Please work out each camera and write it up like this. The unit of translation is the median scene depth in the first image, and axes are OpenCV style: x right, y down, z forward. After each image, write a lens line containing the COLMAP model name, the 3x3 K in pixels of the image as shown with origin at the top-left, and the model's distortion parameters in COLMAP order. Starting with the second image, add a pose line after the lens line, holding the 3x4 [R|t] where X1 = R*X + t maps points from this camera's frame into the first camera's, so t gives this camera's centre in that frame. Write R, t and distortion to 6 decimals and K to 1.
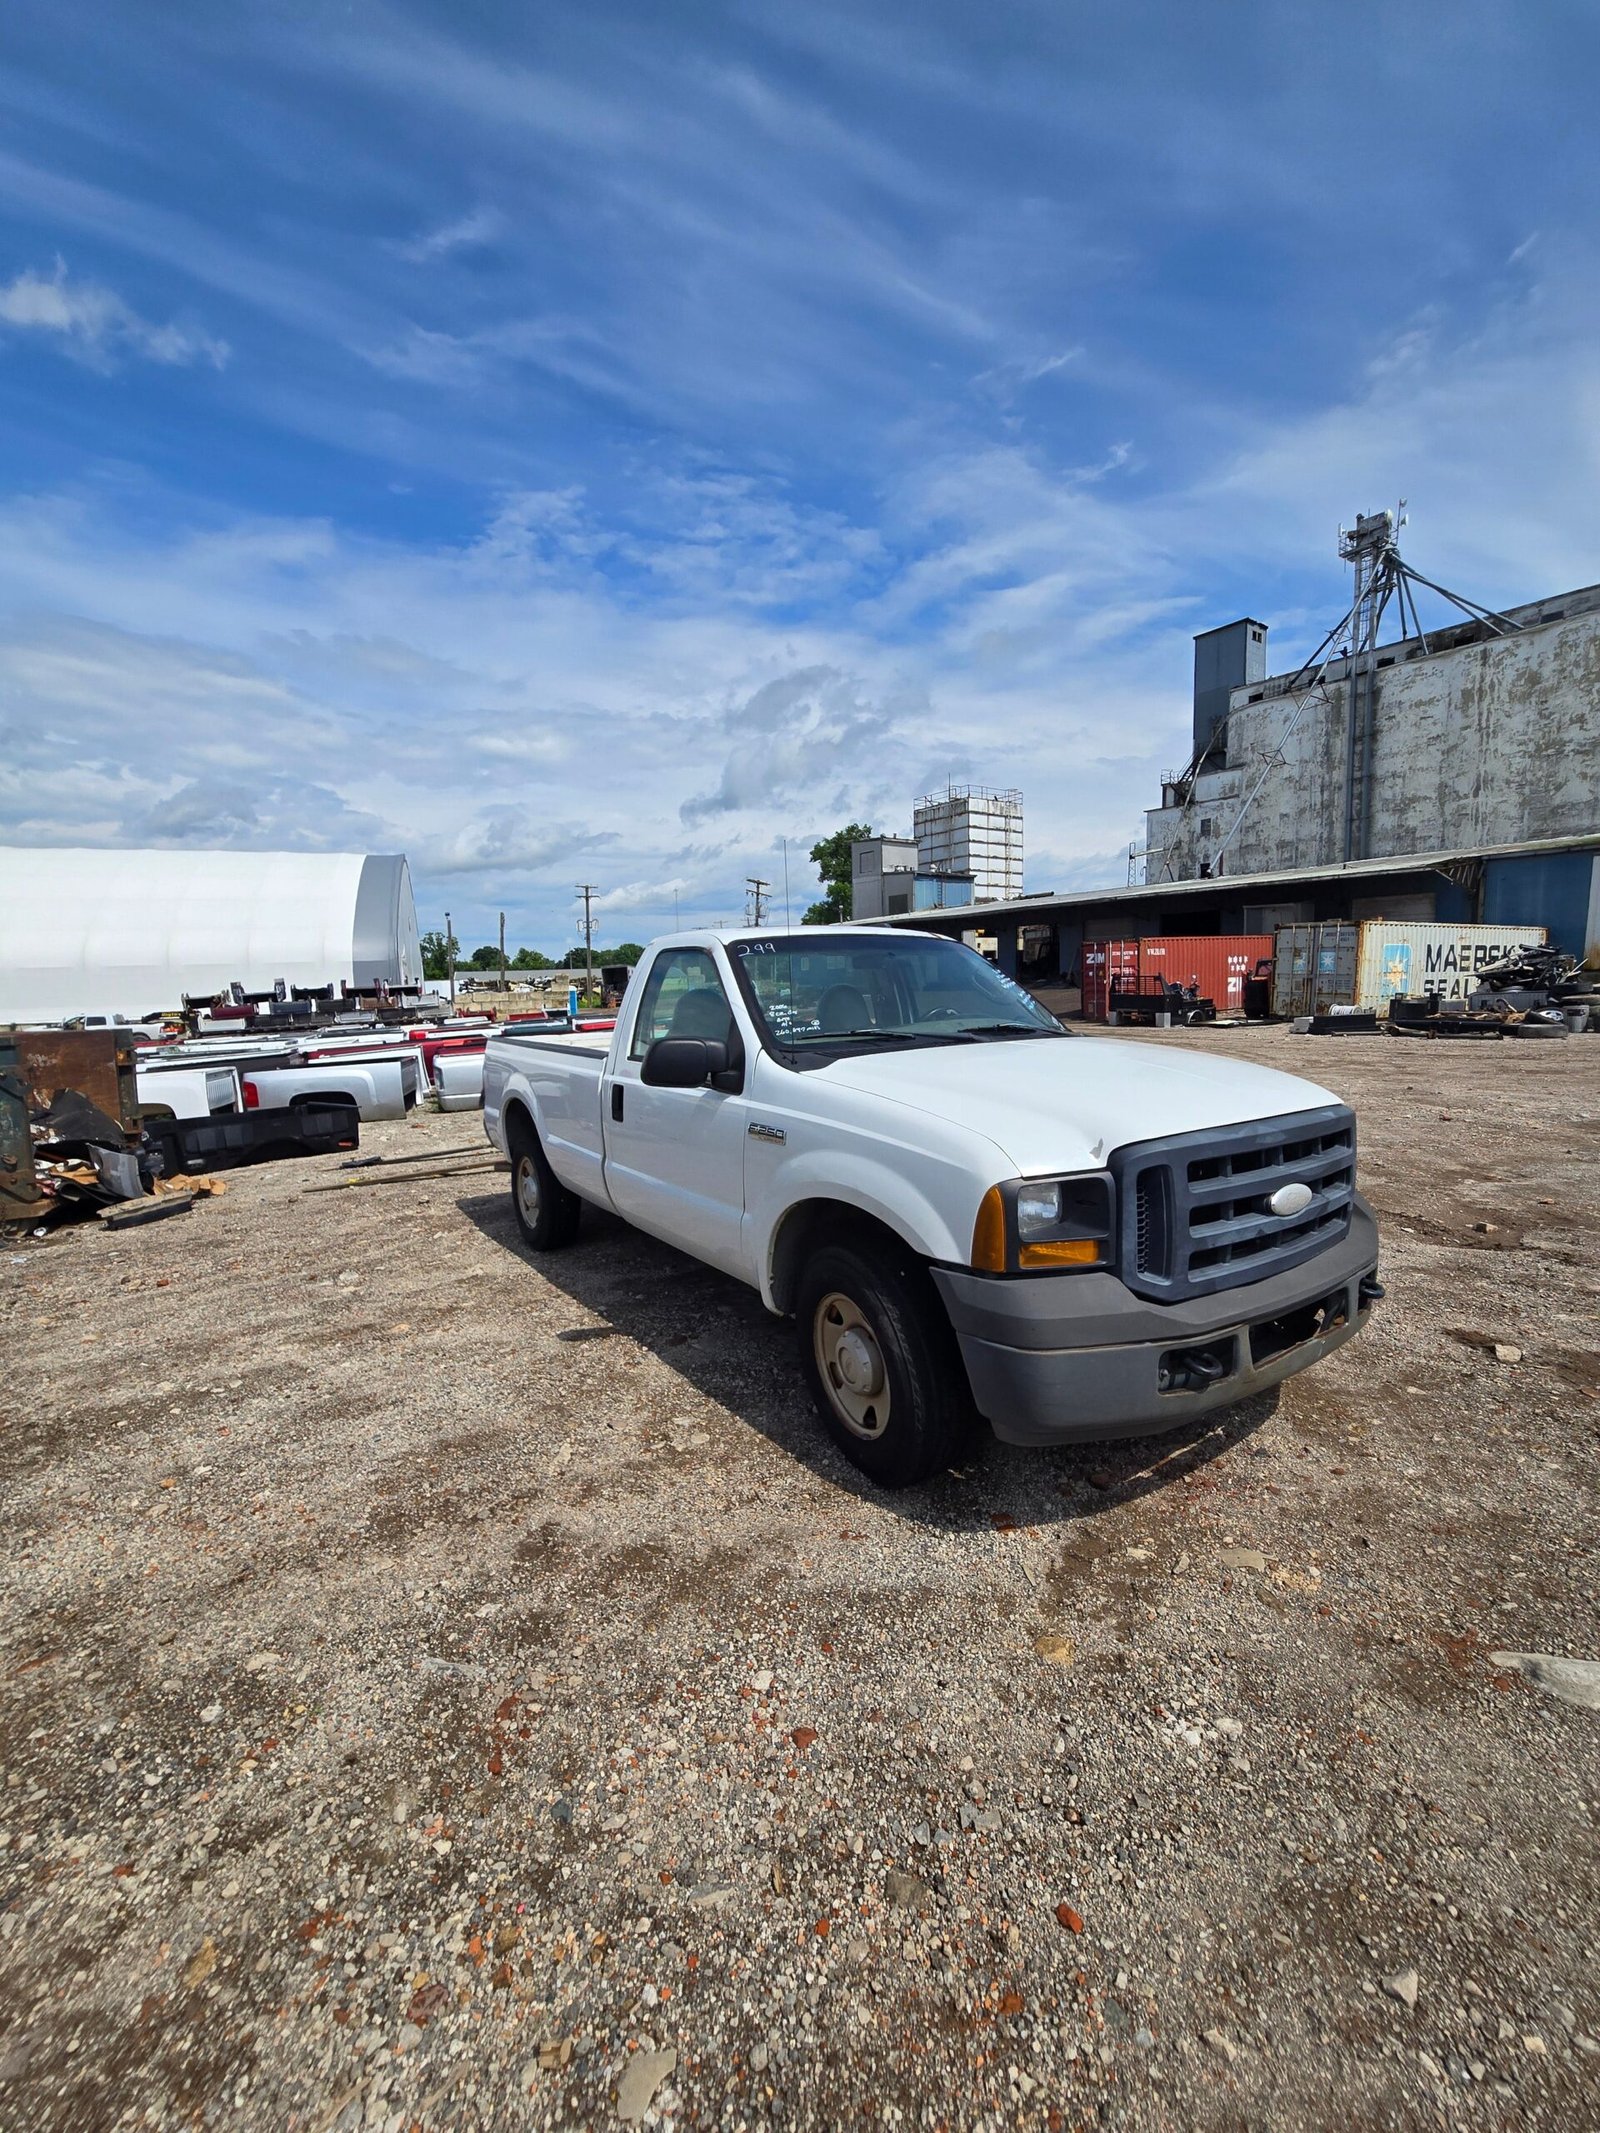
lens RADIAL K [[878.6, 0, 794.6], [0, 878.6, 1072.2], [0, 0, 1]] dist [0.000590, 0.000556]
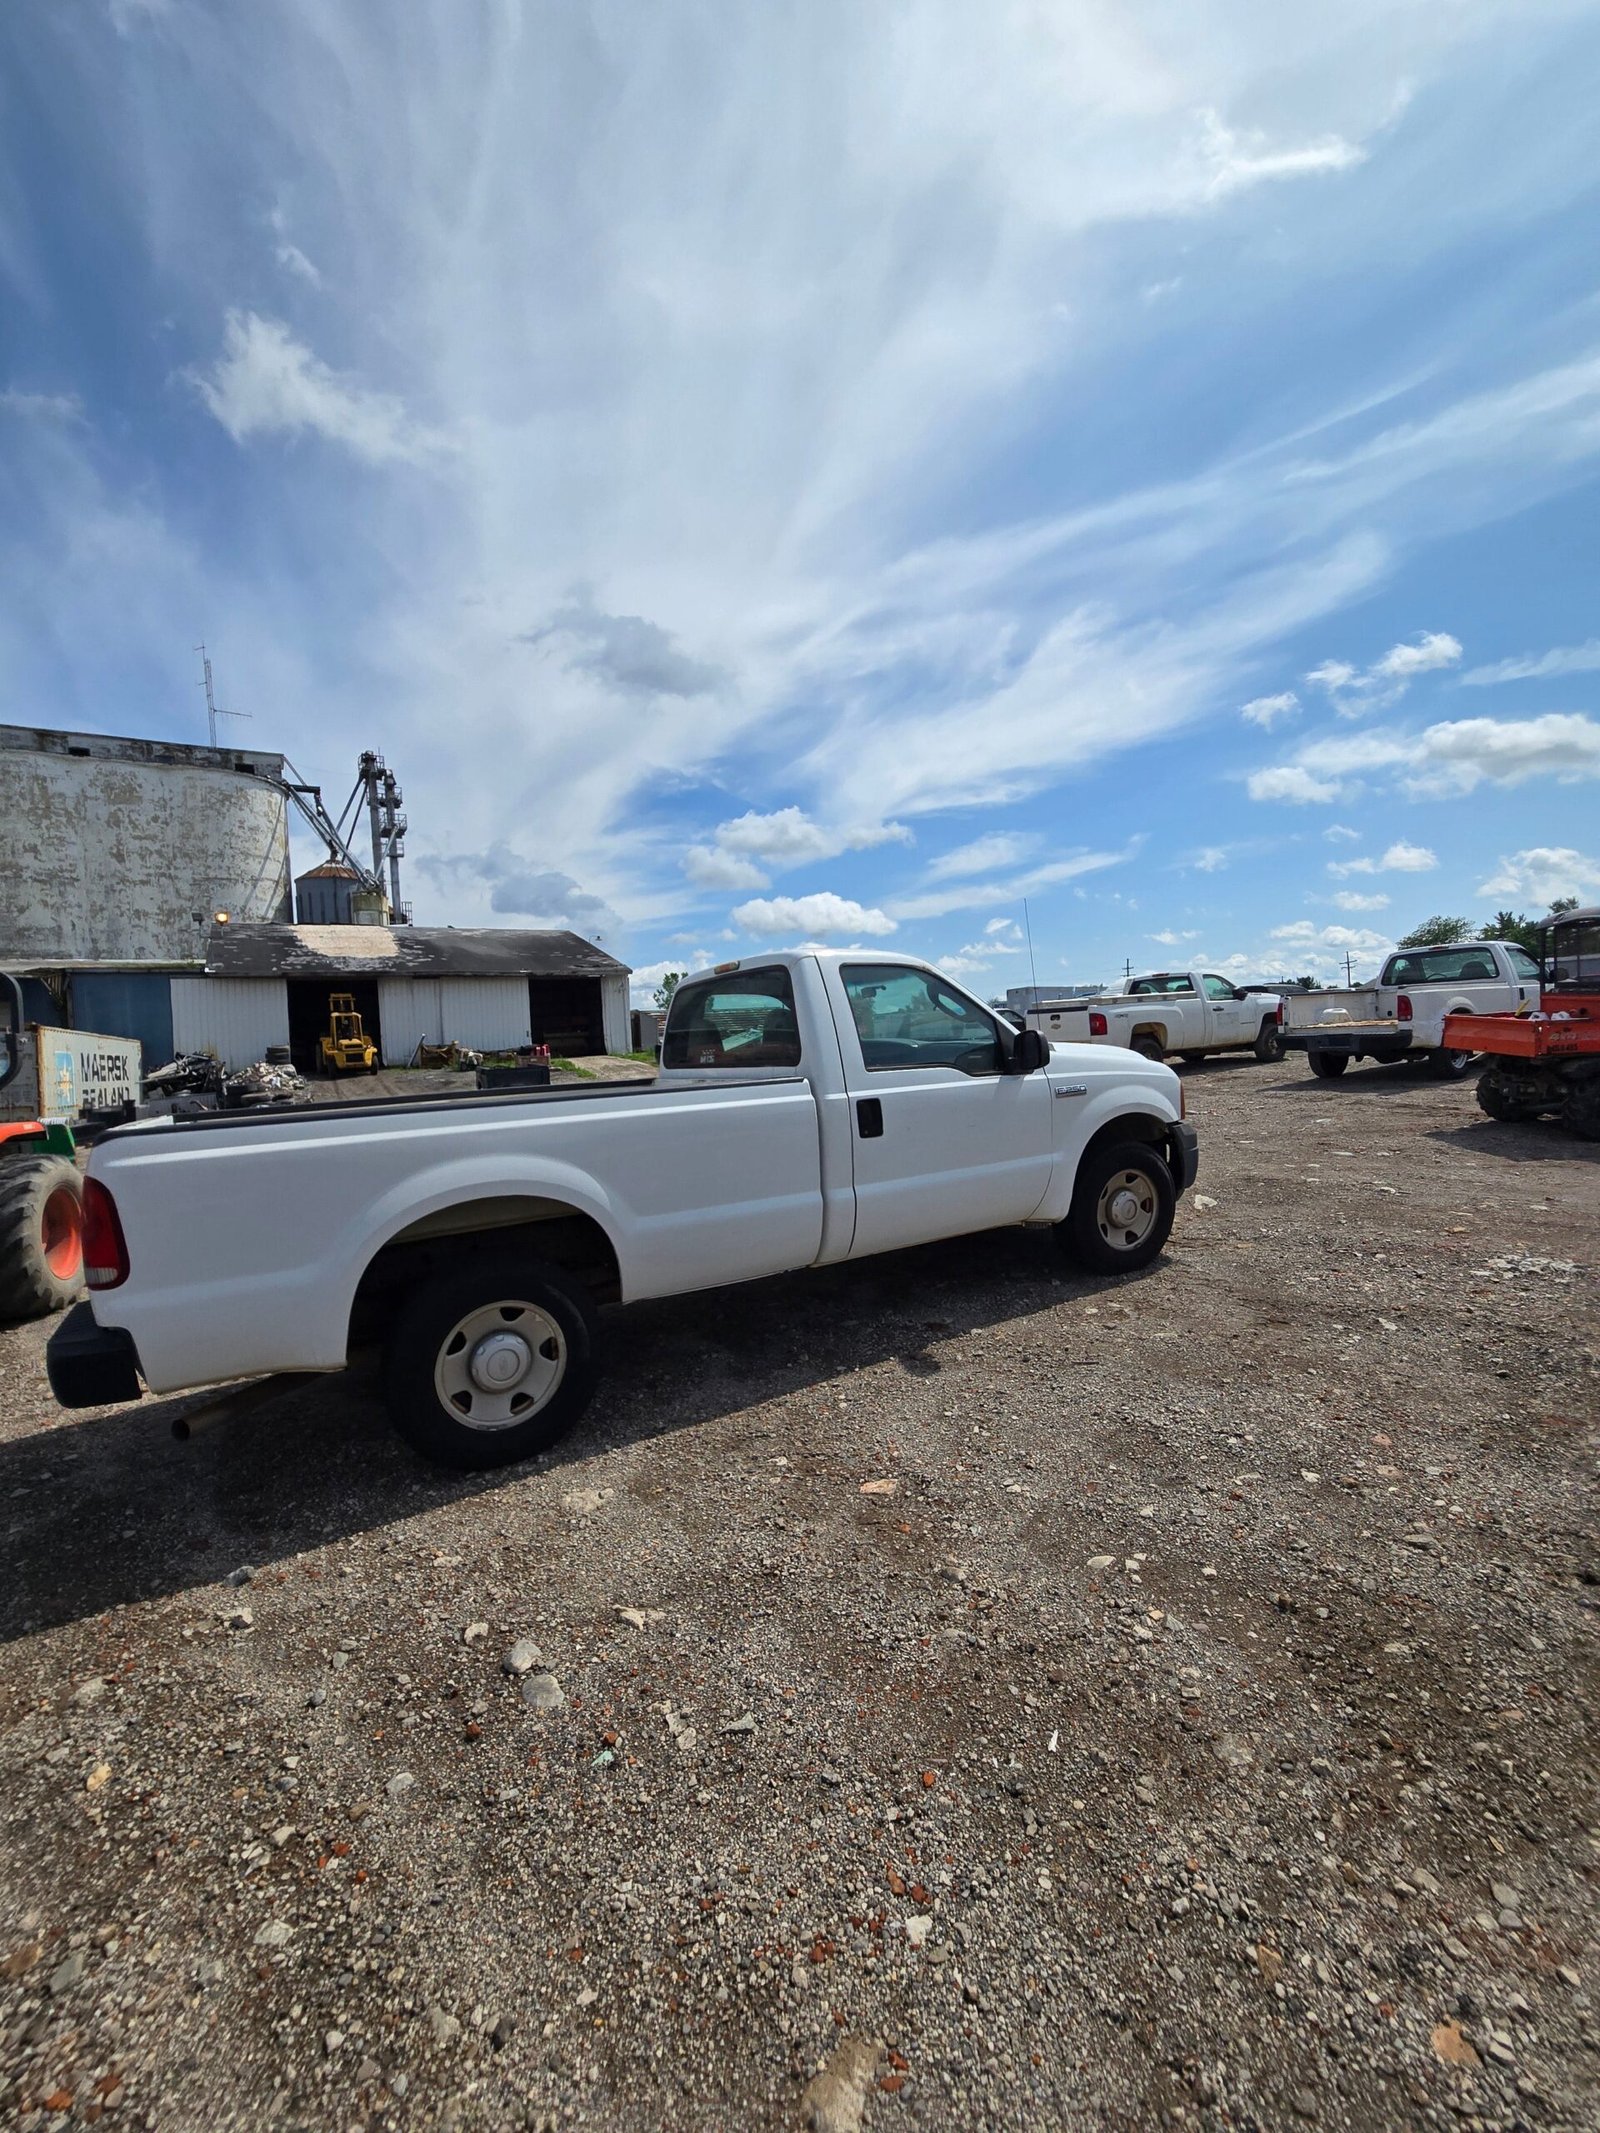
lens RADIAL K [[870.9, 0, 798.8], [0, 870.9, 1084.2], [0, 0, 1]] dist [0.000952, 0.000218]
pose [[0.059826, -0.022670, 0.997951, -0.068218], [0.154484, 0.987907, 0.013181, -0.001482], [-0.986182, 0.153379, 0.062605, 0.060594]]
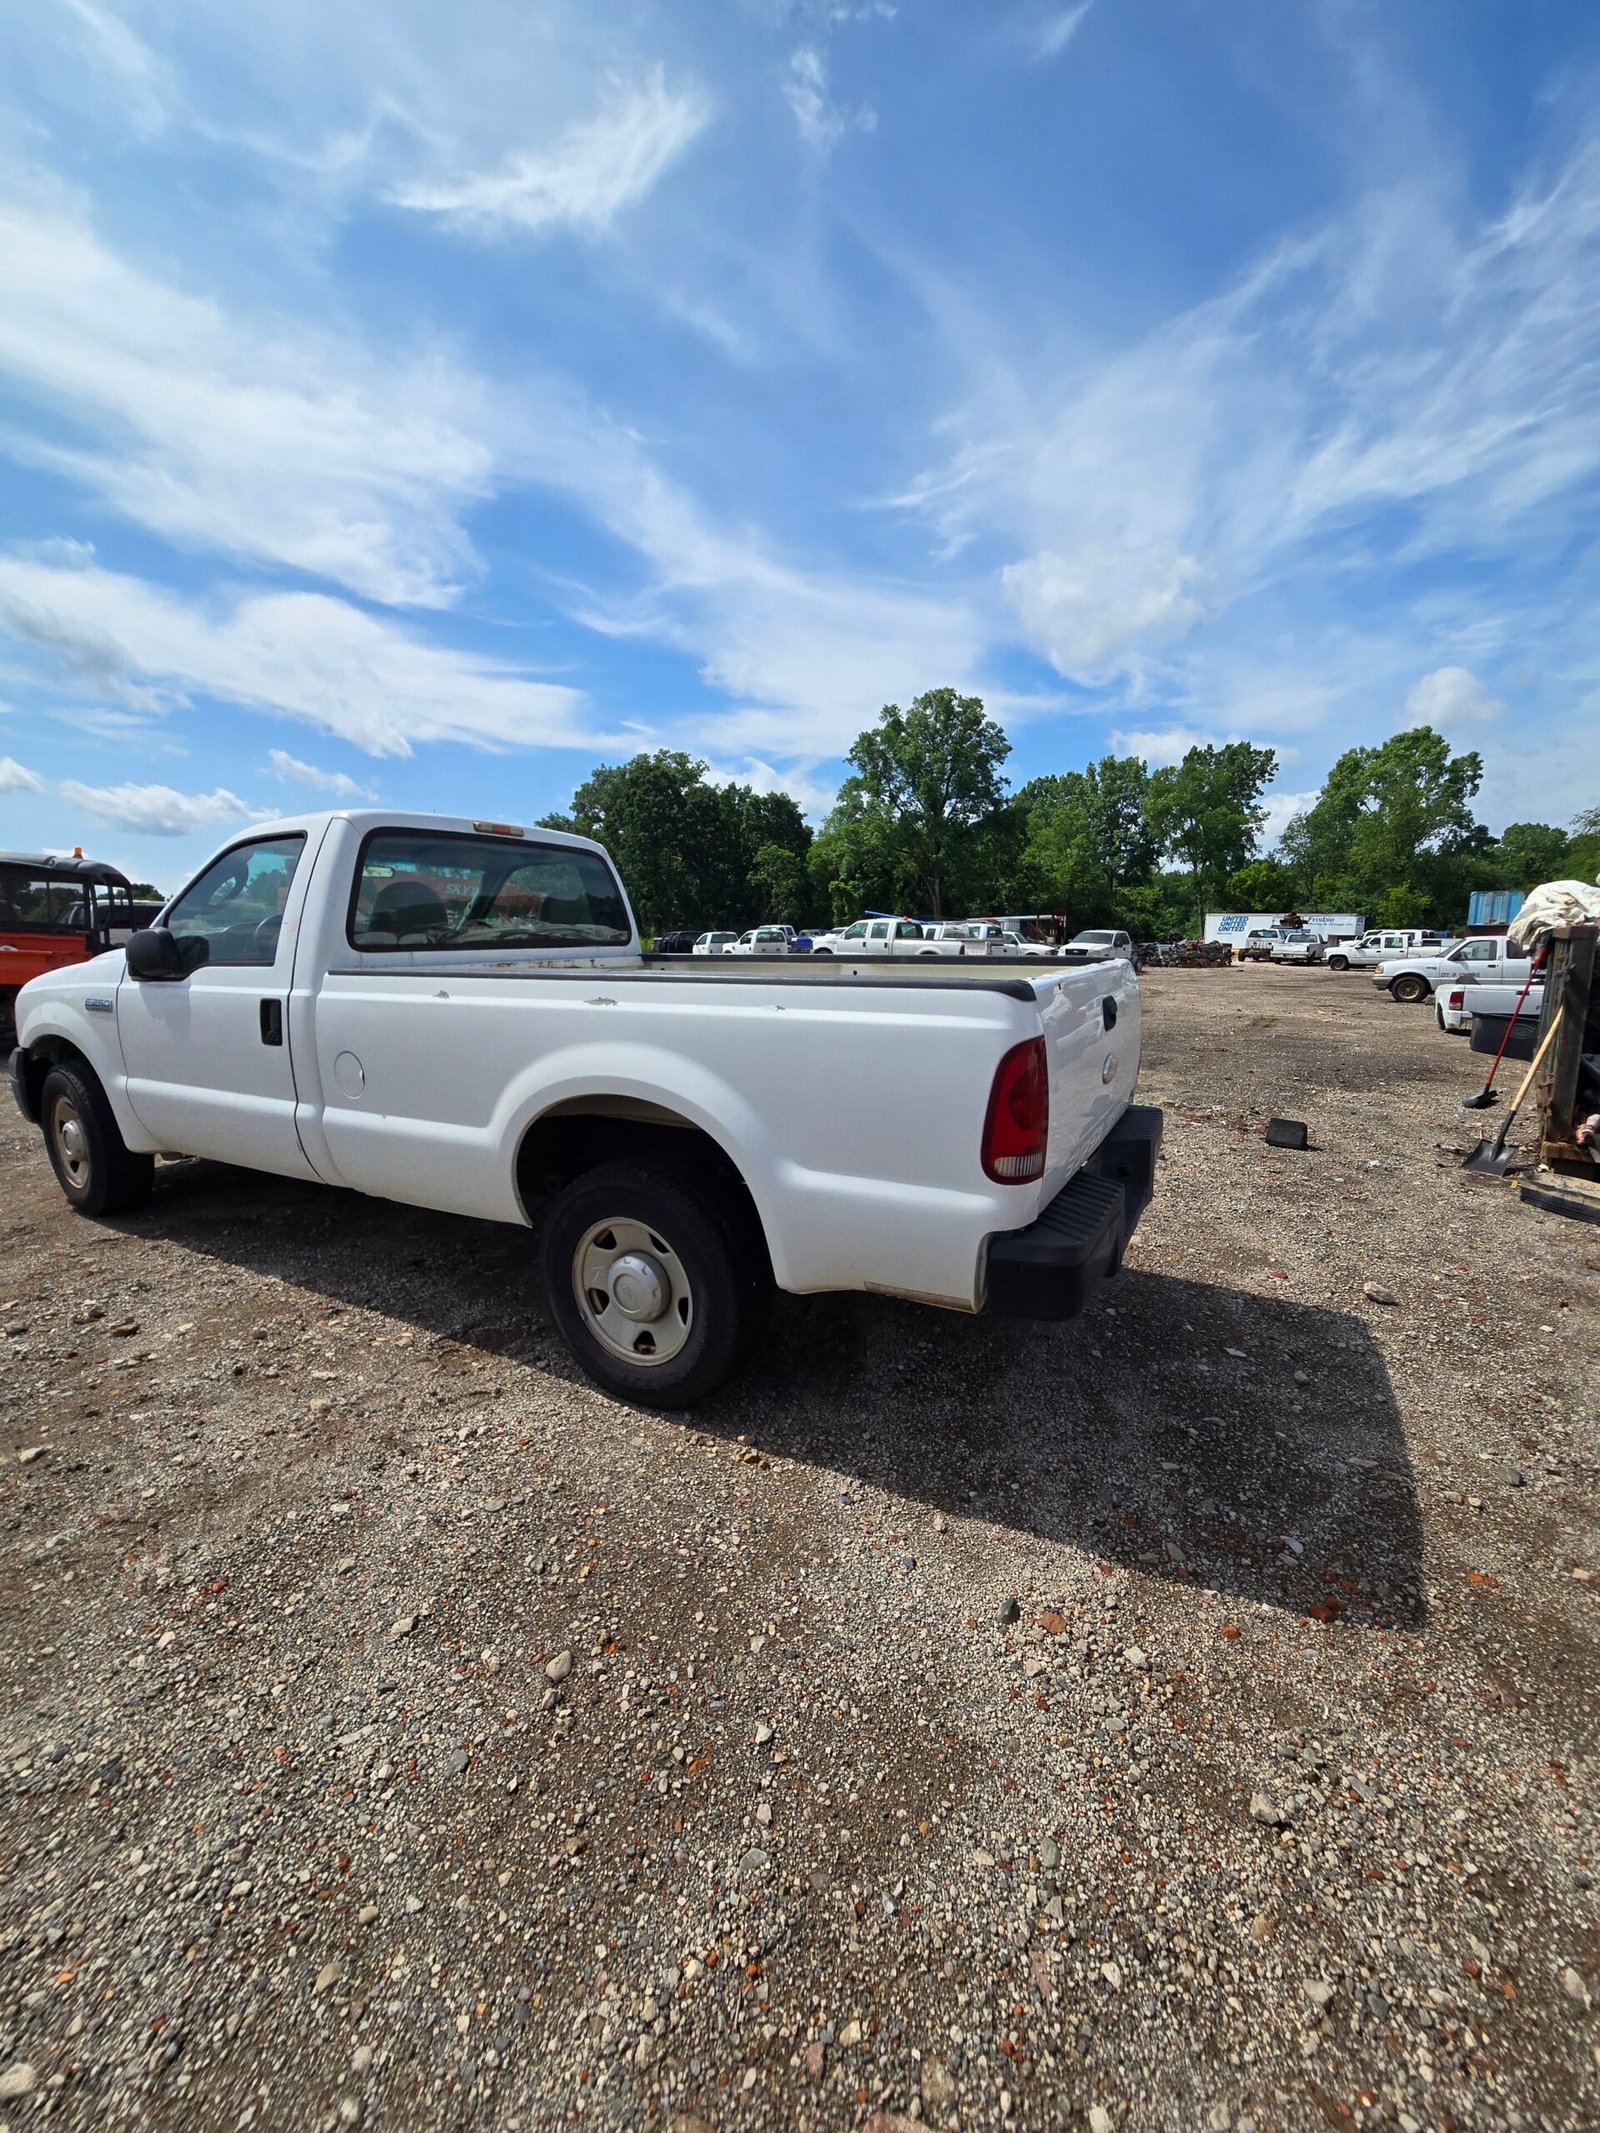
lens RADIAL K [[870.1, 0, 794.9], [0, 870.1, 1077.5], [0, 0, 1]] dist [0.004558, -0.000491]
pose [[-0.890240, 0.105342, -0.443144, 0.007192], [-0.015312, 0.965418, 0.260256, -0.009603], [0.455235, 0.238476, -0.857841, 0.128872]]
